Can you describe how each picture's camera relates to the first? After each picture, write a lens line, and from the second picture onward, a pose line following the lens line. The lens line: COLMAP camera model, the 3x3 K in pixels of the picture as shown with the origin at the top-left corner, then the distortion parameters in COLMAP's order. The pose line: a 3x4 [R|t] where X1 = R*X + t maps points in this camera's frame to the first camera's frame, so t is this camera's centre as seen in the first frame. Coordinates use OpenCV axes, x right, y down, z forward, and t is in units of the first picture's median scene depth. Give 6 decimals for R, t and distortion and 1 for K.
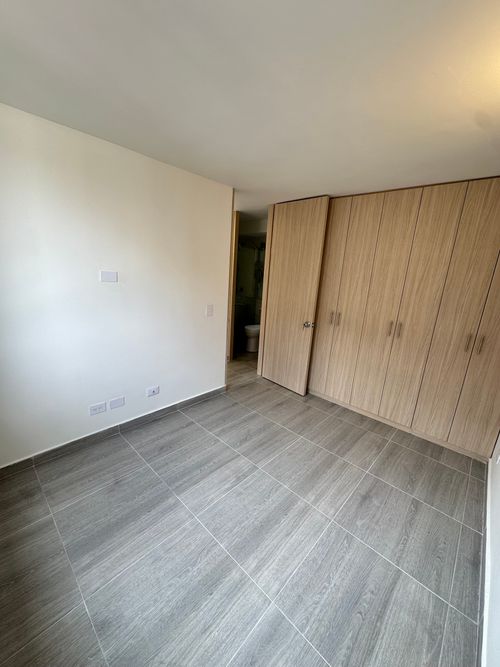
lens RADIAL K [[265.5, 0, 250.0], [0, 265.5, 333.5], [0, 0, 1]] dist [-0.002040, 0.000094]
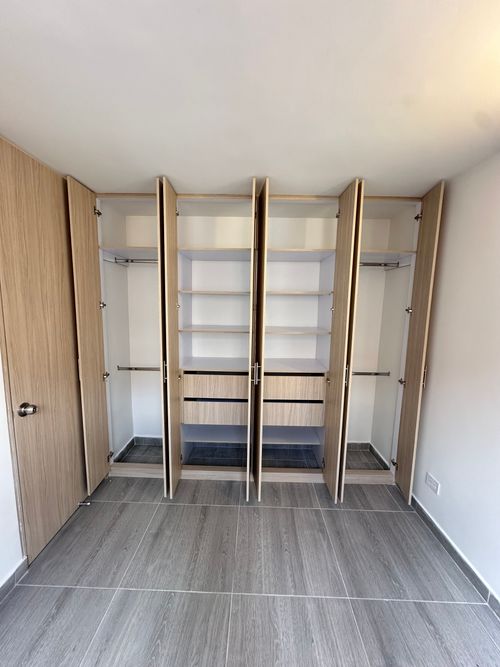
lens RADIAL K [[265.5, 0, 250.0], [0, 265.5, 333.5], [0, 0, 1]] dist [-0.002040, 0.000094]
pose [[0.745901, -0.130816, 0.653084, -0.085240], [0.190484, 0.981466, -0.020964, -0.159026], [-0.638238, 0.140039, 0.756995, 0.607702]]
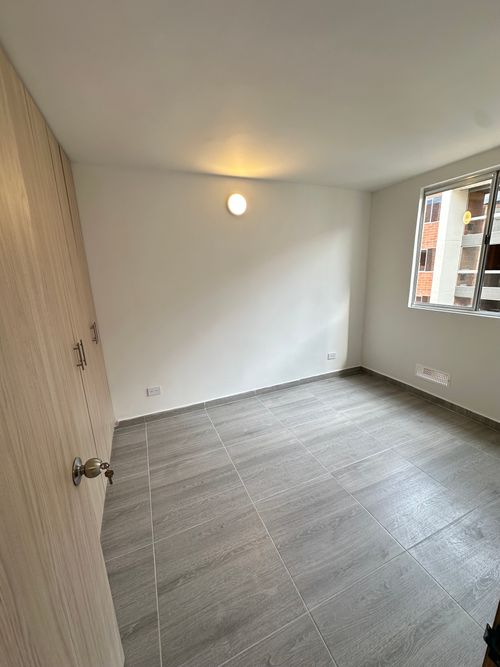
lens RADIAL K [[265.5, 0, 250.0], [0, 265.5, 333.5], [0, 0, 1]] dist [-0.002040, 0.000094]
pose [[-0.912862, -0.128039, 0.387672, -0.006124], [0.074251, 0.881648, 0.466029, -0.391404], [-0.401460, 0.454205, -0.795316, 1.703019]]
